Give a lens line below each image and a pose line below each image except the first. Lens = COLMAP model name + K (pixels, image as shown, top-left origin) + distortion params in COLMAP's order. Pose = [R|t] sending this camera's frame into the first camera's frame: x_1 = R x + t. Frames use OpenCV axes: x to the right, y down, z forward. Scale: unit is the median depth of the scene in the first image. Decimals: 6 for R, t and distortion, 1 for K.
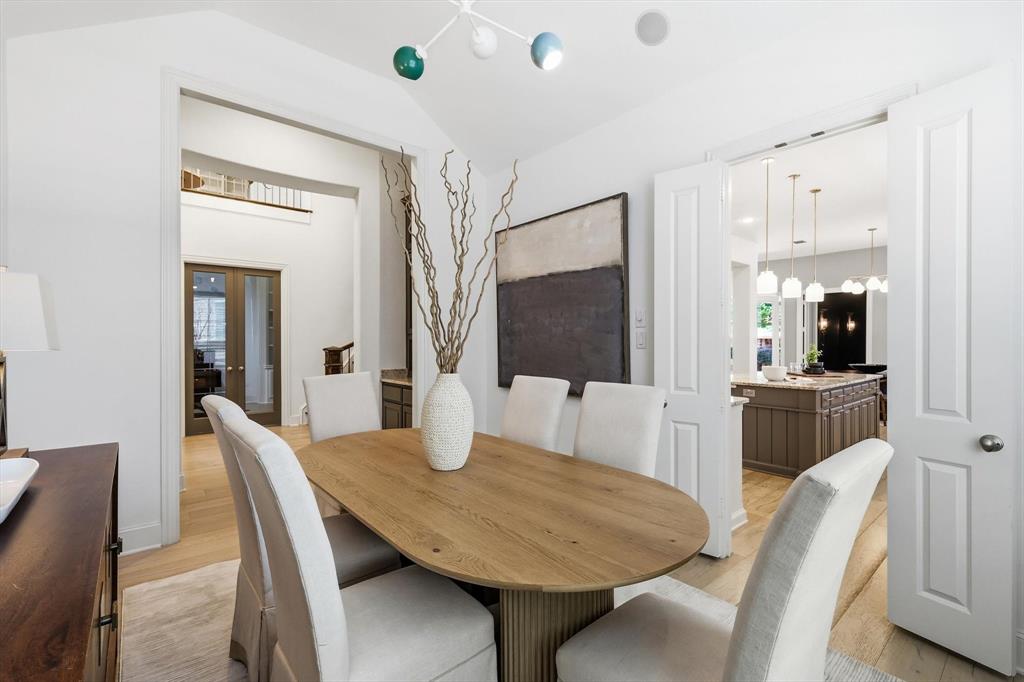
lens RADIAL K [[451.2, 0, 510.0], [0, 451.2, 341.4], [0, 0, 1]] dist [0.000785, 0.000054]
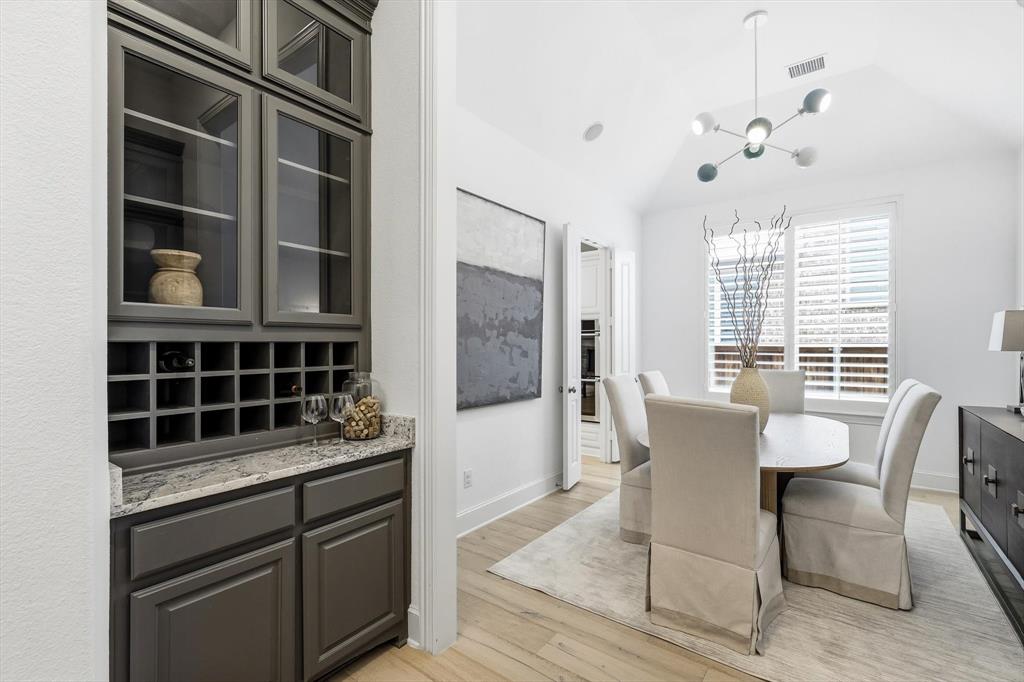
lens RADIAL K [[451.2, 0, 512.4], [0, 451.2, 346.0], [0, 0, 1]] dist [0.000785, 0.000054]
pose [[-0.219816, 0.001286, 0.975540, -0.785966], [0.001473, 0.999998, -0.000986, 0.000109], [-0.975540, 0.001221, -0.219818, 1.186281]]
